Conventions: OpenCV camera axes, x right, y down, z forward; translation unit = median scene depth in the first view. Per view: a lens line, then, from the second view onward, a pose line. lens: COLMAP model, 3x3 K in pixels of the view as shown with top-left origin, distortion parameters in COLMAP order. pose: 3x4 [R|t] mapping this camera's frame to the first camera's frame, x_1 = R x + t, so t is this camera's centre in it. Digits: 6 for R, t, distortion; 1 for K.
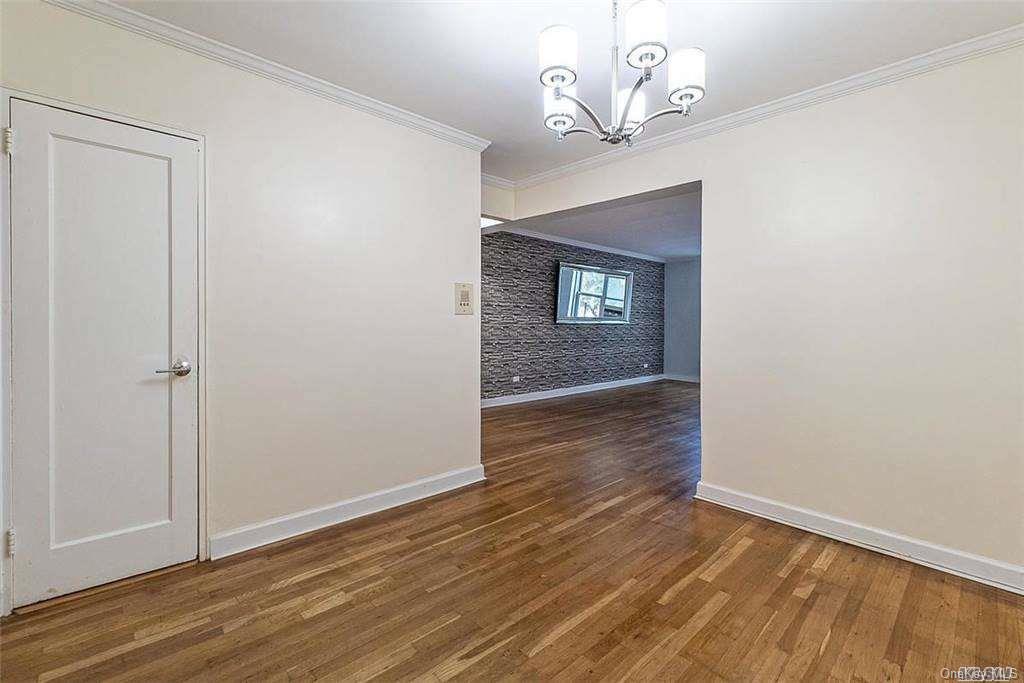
lens RADIAL K [[446.9, 0, 516.4], [0, 446.9, 337.4], [0, 0, 1]] dist [-0.000063, 0.000029]
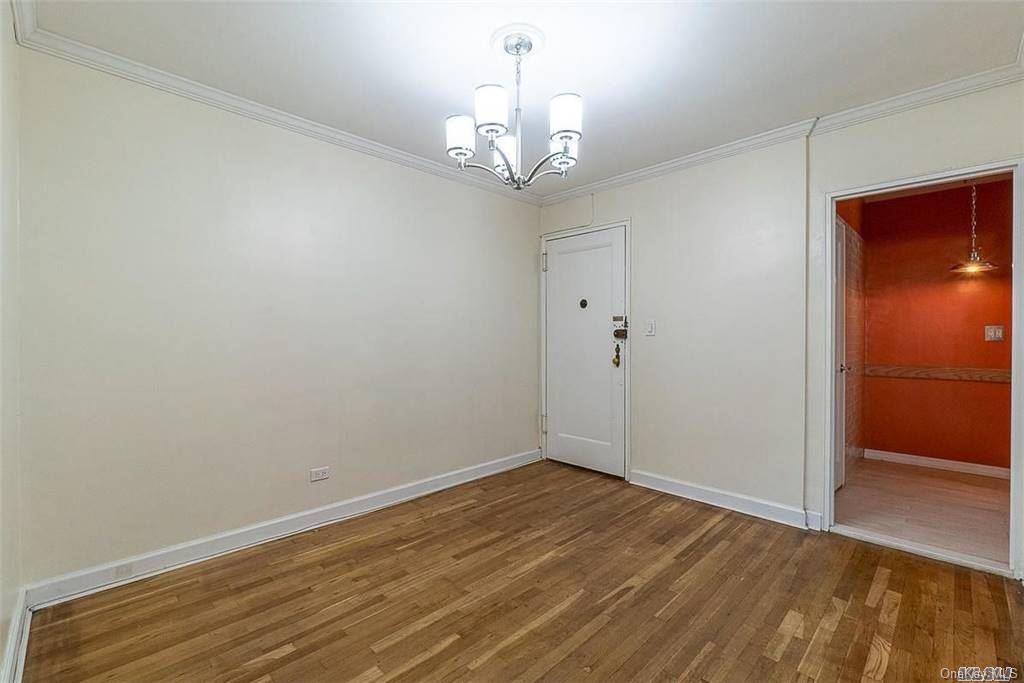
lens RADIAL K [[446.9, 0, 516.4], [0, 446.9, 337.4], [0, 0, 1]] dist [-0.000063, 0.000029]
pose [[-0.999193, -0.016869, -0.036452, 0.236887], [-0.018193, 0.999176, 0.036293, -0.068424], [0.035809, 0.036927, -0.998676, 1.877512]]
